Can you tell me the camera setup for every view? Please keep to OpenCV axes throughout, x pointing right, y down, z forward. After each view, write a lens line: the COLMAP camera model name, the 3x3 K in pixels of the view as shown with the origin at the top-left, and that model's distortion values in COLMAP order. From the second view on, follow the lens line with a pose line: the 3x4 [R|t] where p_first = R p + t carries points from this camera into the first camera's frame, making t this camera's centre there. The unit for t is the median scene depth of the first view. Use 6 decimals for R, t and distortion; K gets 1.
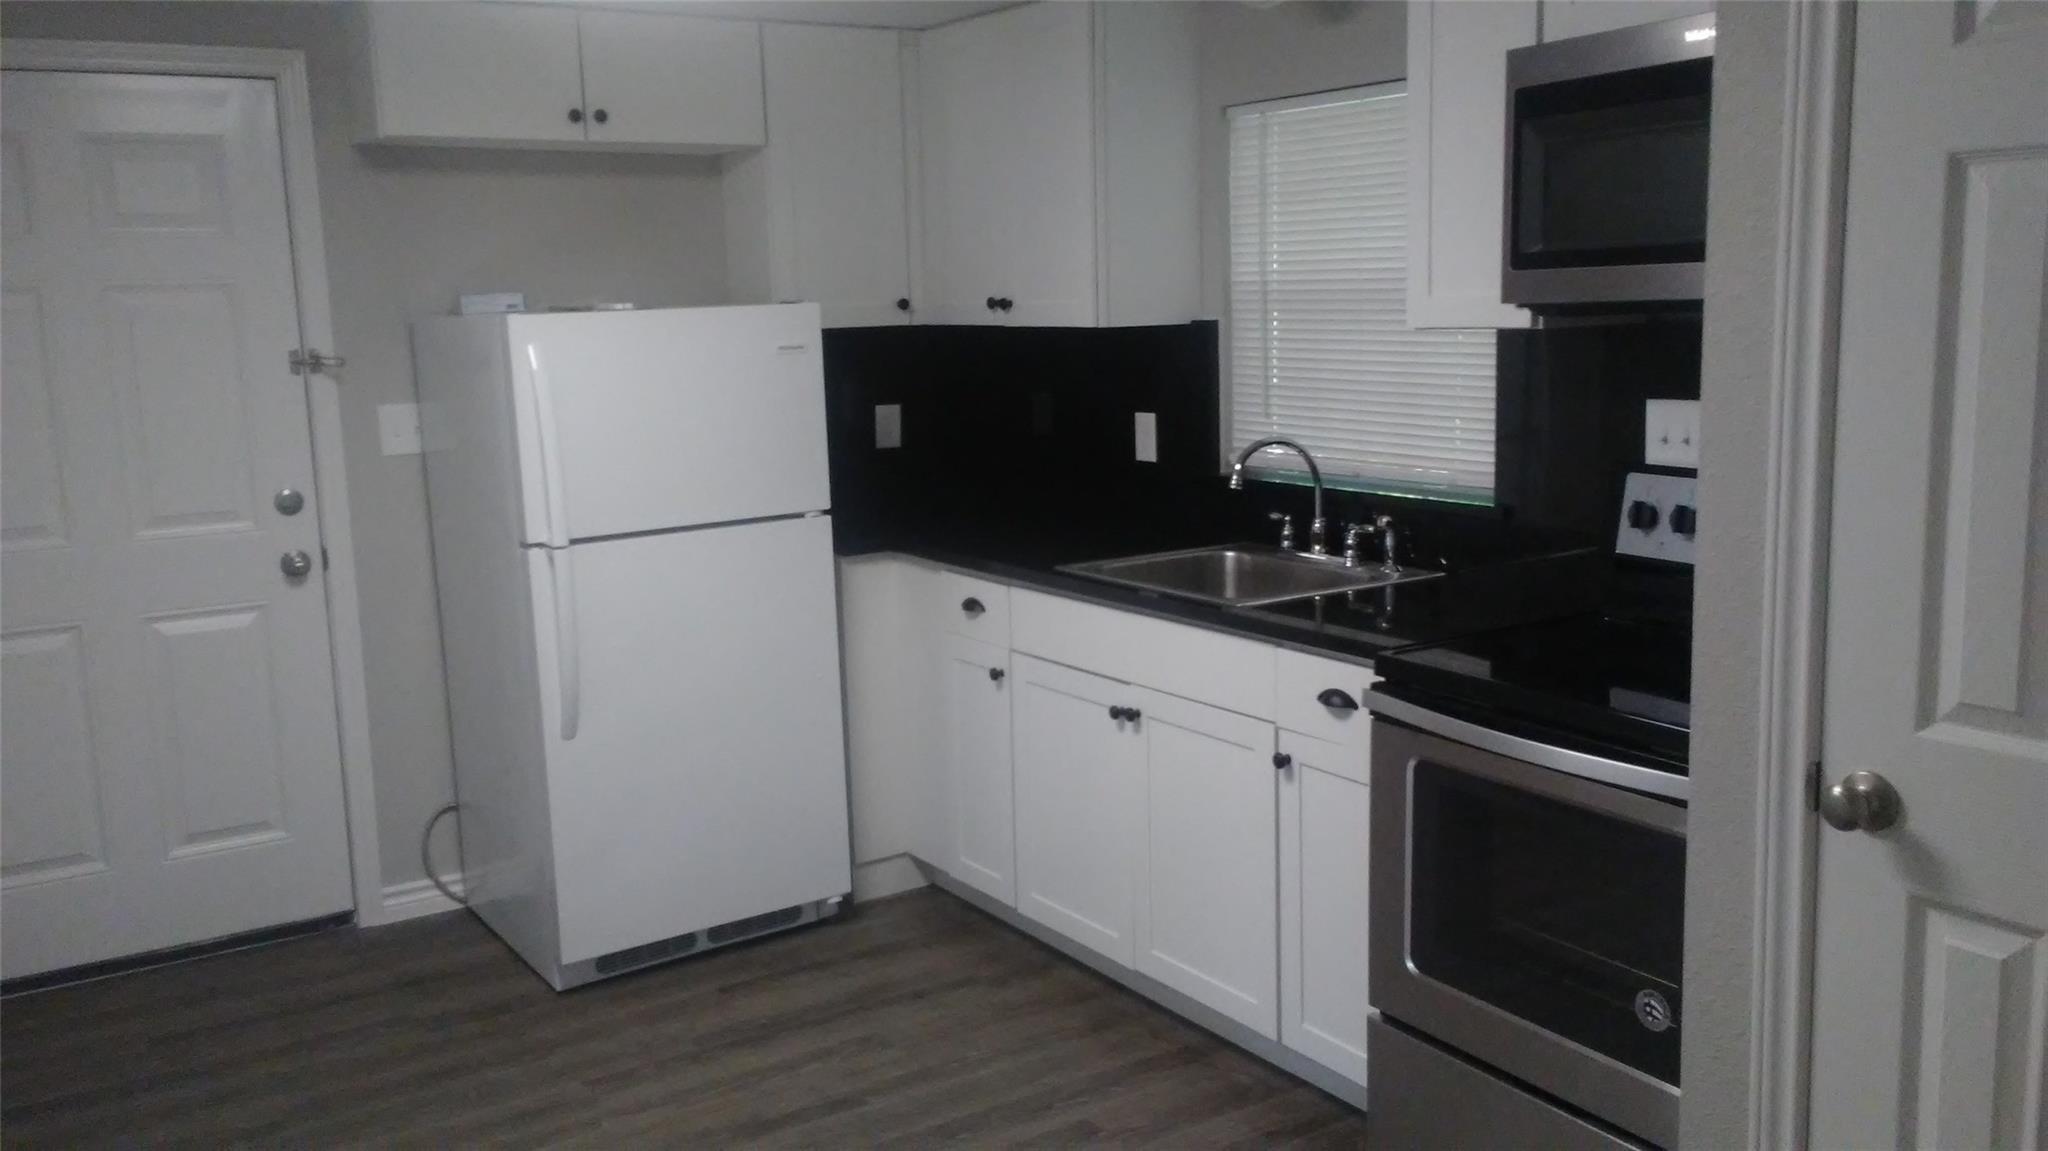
lens RADIAL K [[1771.8, 0, 1023.4], [0, 1771.8, 571.8], [0, 0, 1]] dist [0.053595, 0.015131]
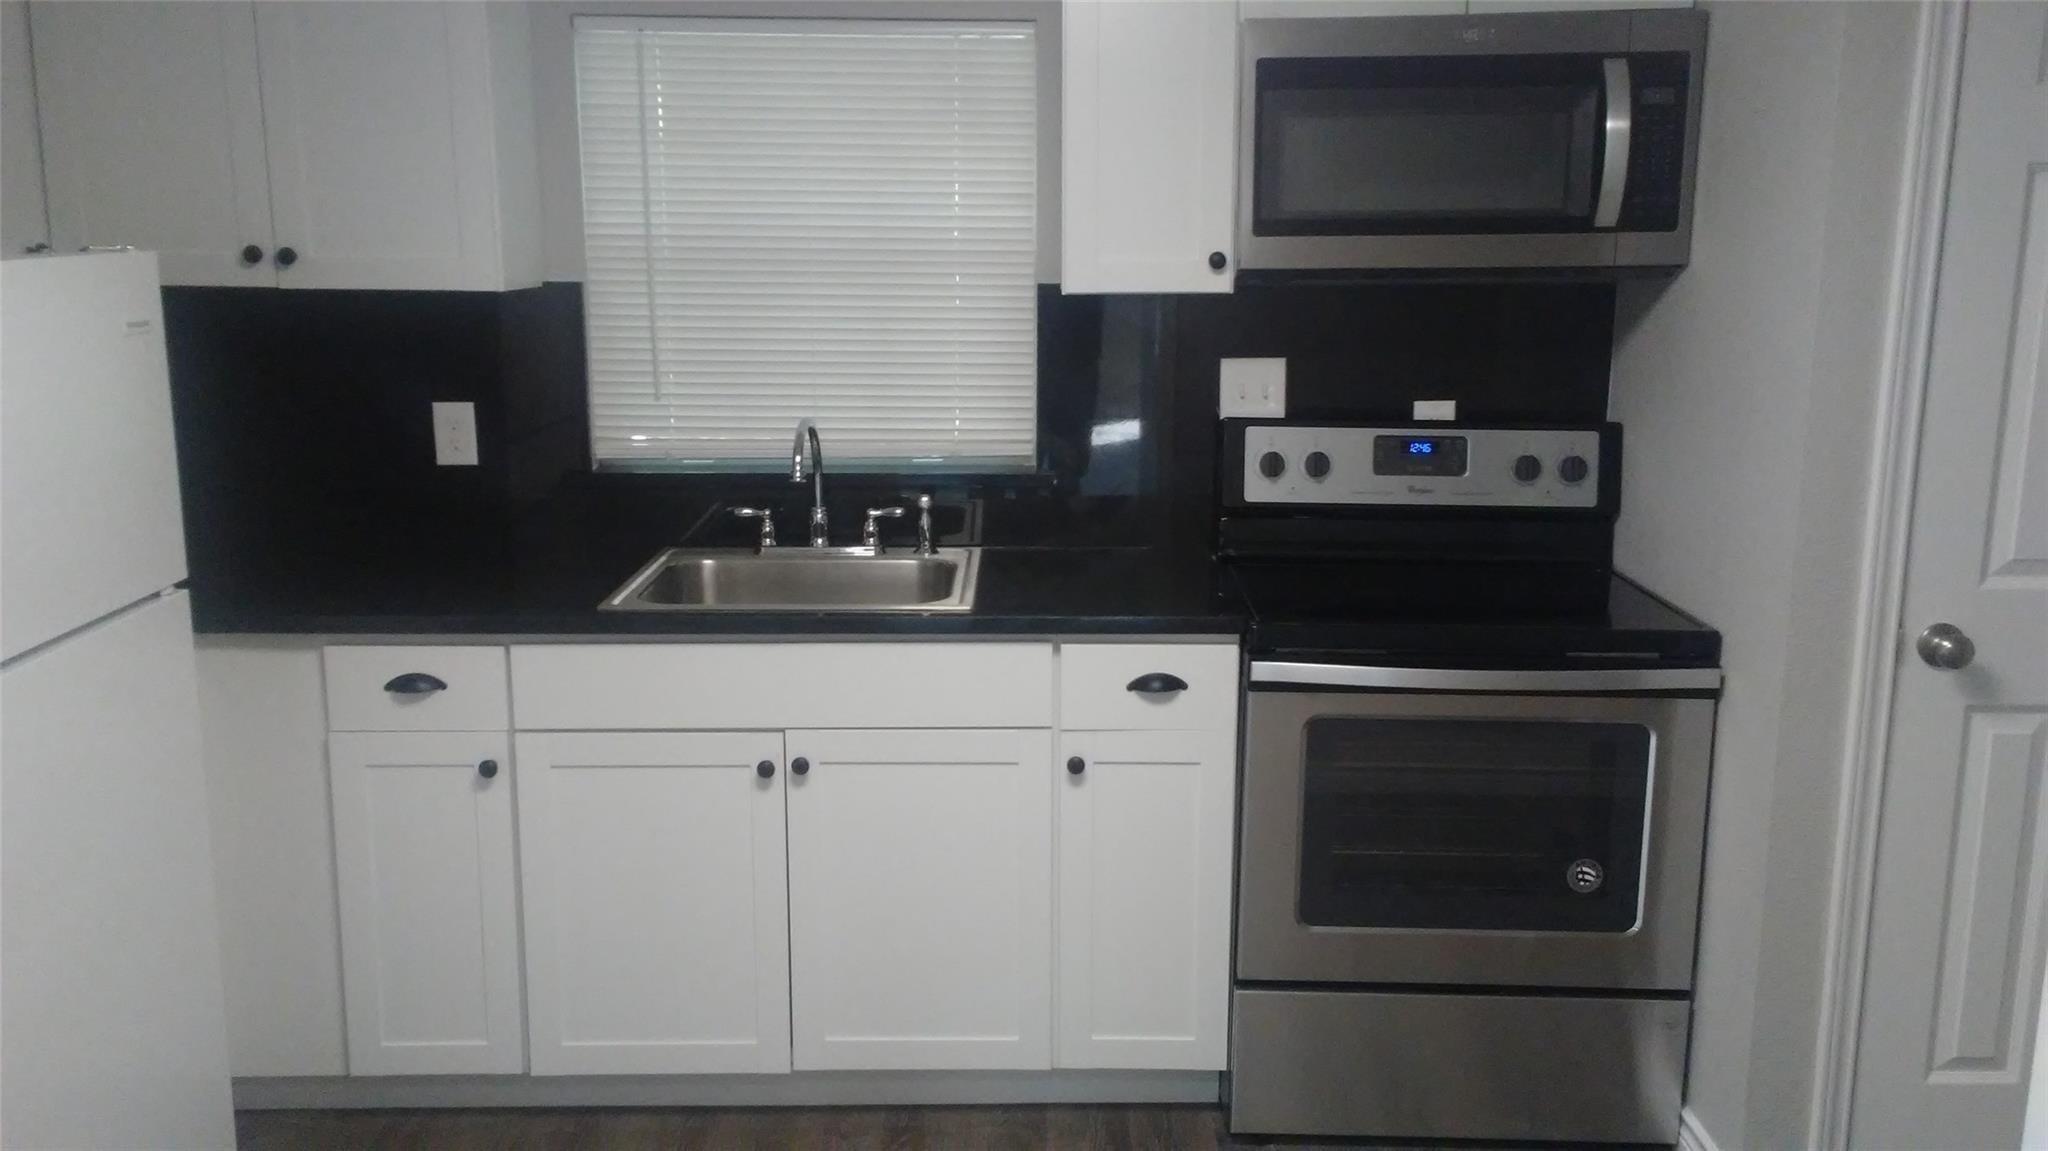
lens RADIAL K [[1771.8, 0, 1031.1], [0, 1771.8, 568.2], [0, 0, 1]] dist [0.053595, 0.015131]
pose [[0.538545, -0.134568, 0.831781, -0.506202], [0.116724, 0.989561, 0.084521, -0.061404], [-0.834473, 0.051570, 0.548631, 0.417692]]
